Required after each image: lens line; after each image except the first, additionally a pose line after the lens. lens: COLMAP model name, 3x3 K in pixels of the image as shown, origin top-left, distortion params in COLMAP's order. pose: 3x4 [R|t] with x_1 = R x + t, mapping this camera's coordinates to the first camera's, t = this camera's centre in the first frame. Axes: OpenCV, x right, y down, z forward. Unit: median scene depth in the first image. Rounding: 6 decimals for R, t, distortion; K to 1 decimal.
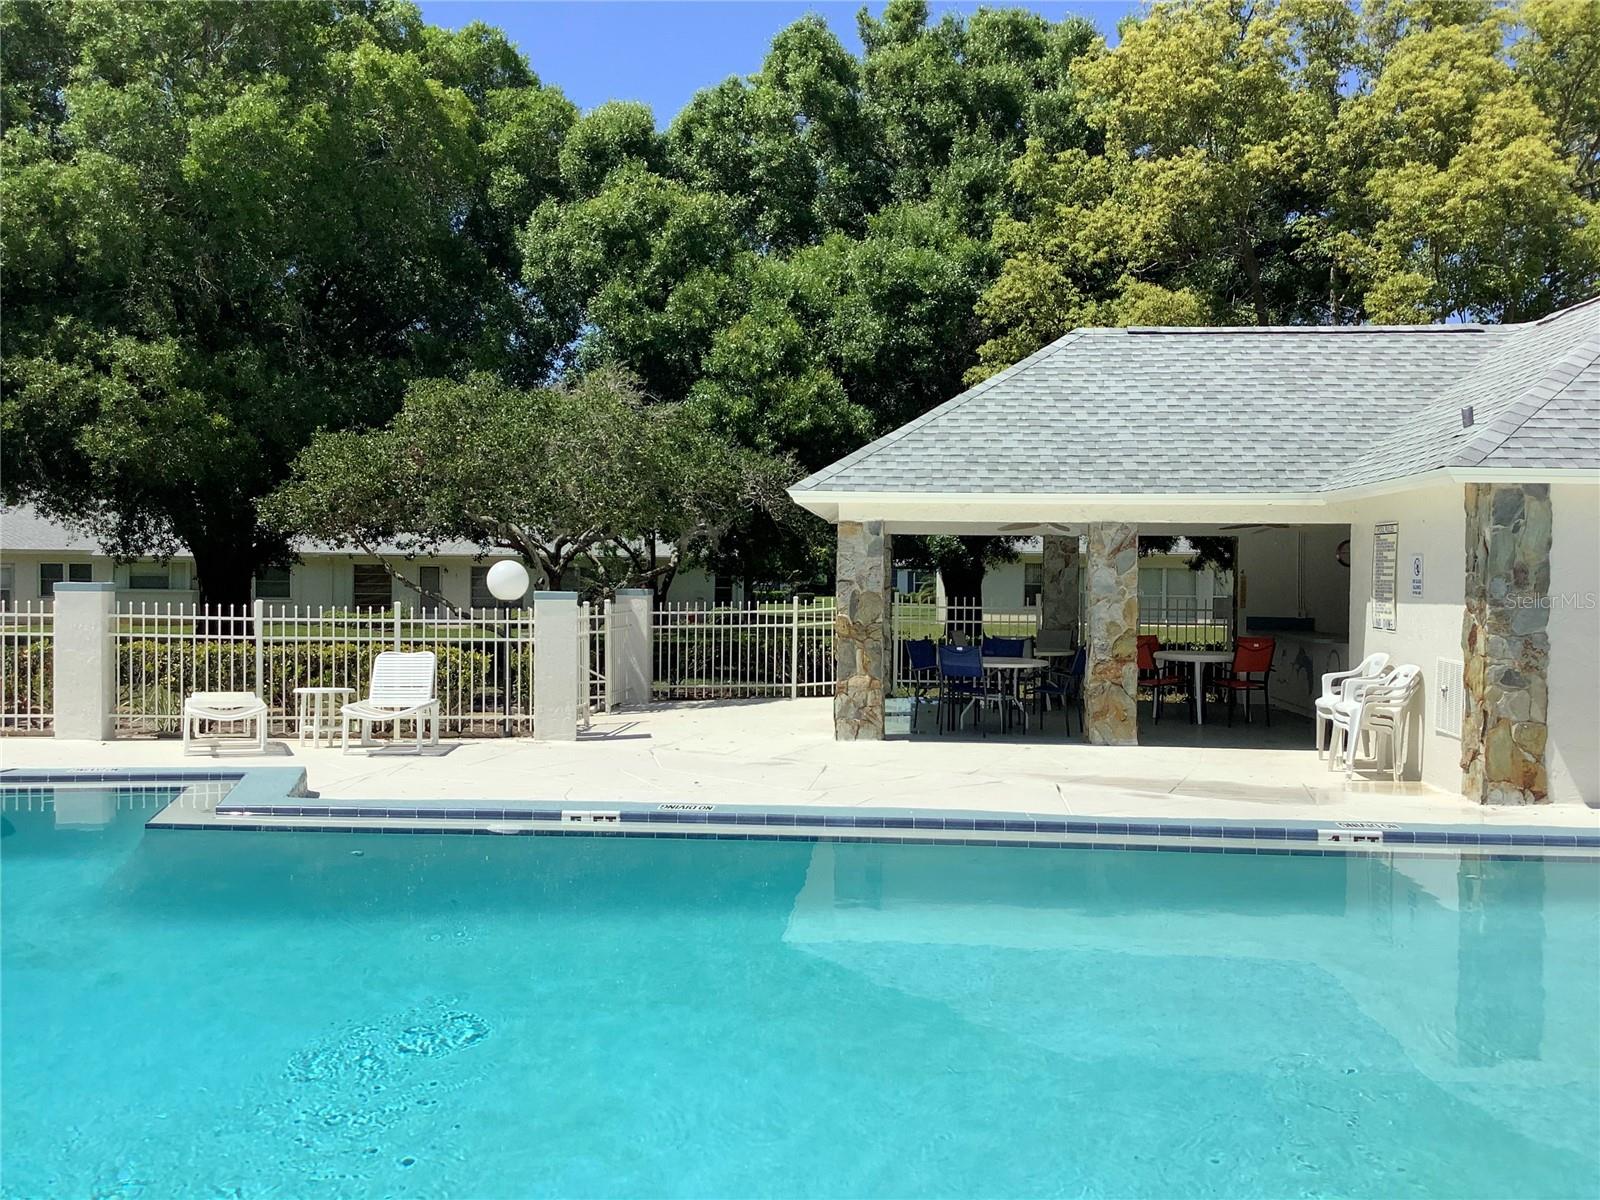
lens RADIAL K [[1429.8, 0, 800.0], [0, 1429.8, 600.0], [0, 0, 1]] dist [0.008826, -0.013297]
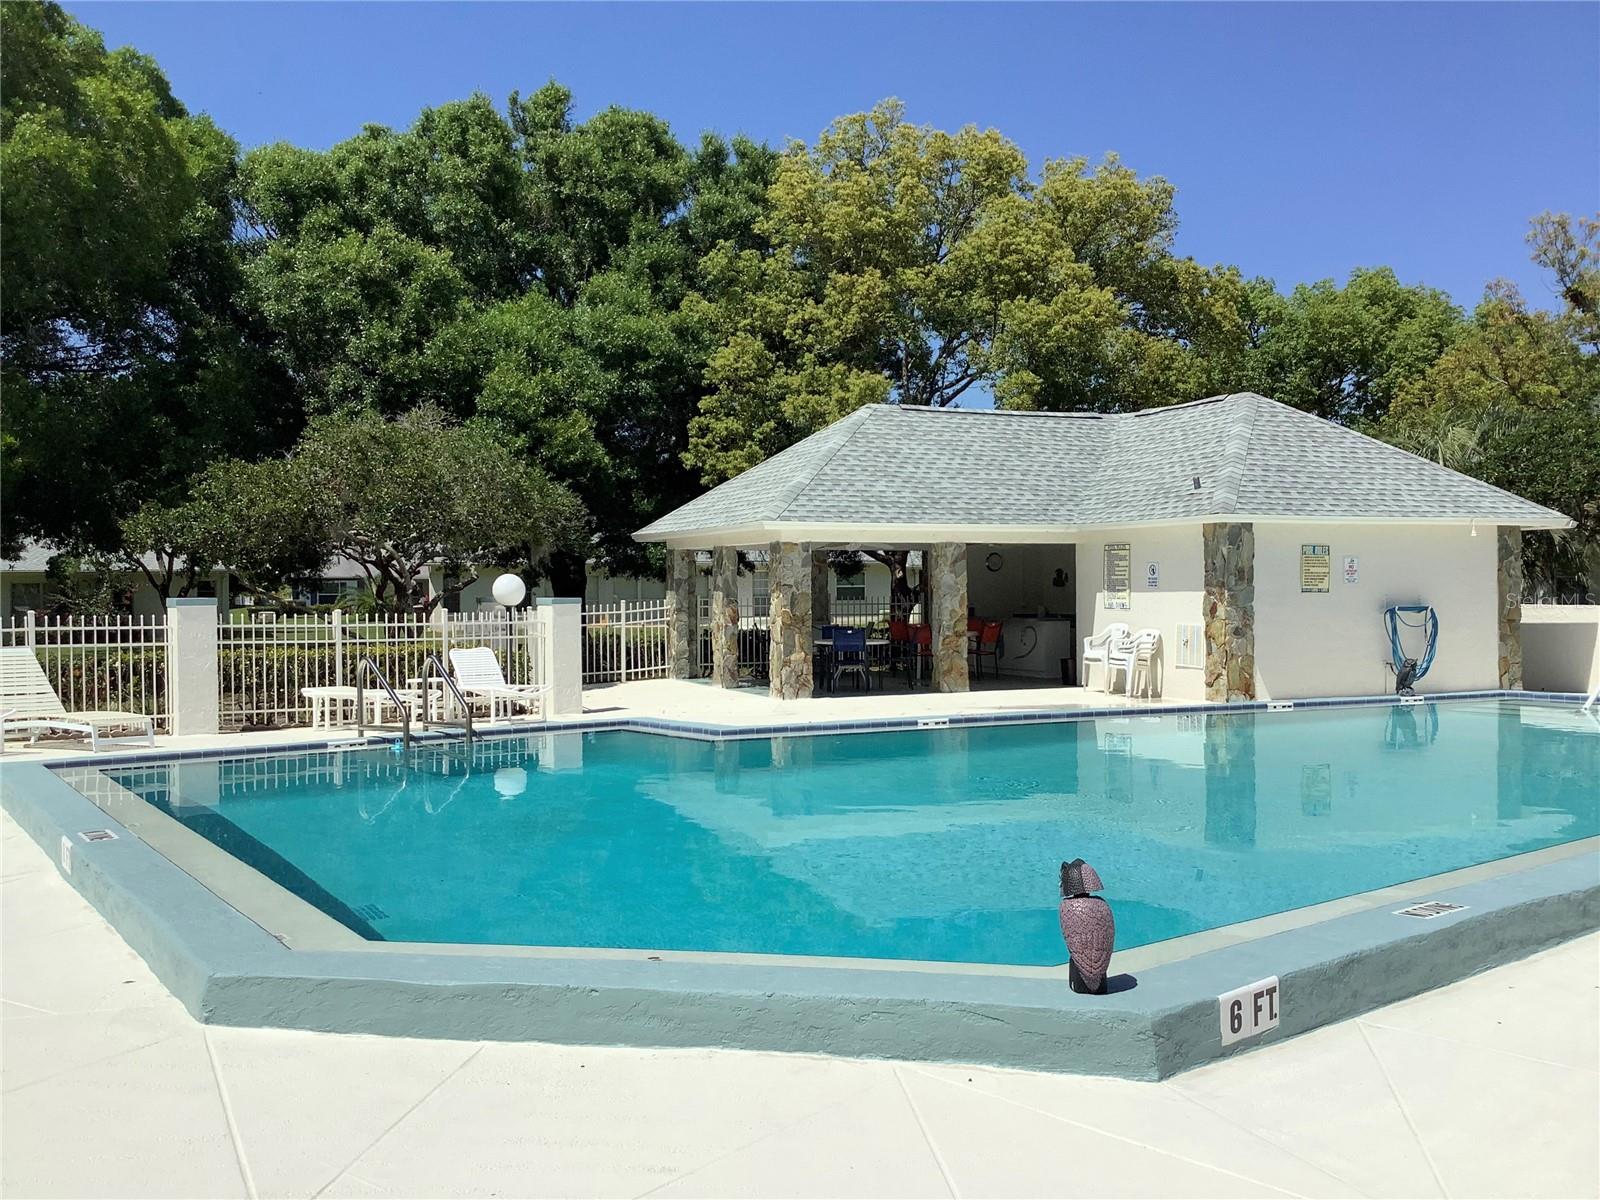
lens RADIAL K [[1429.8, 0, 800.0], [0, 1429.8, 600.0], [0, 0, 1]] dist [0.008826, -0.013297]
pose [[0.876582, -0.021747, 0.480761, -0.595817], [0.024658, 0.999696, 0.000262, 0.000978], [-0.480620, 0.011624, 0.876852, -0.214631]]
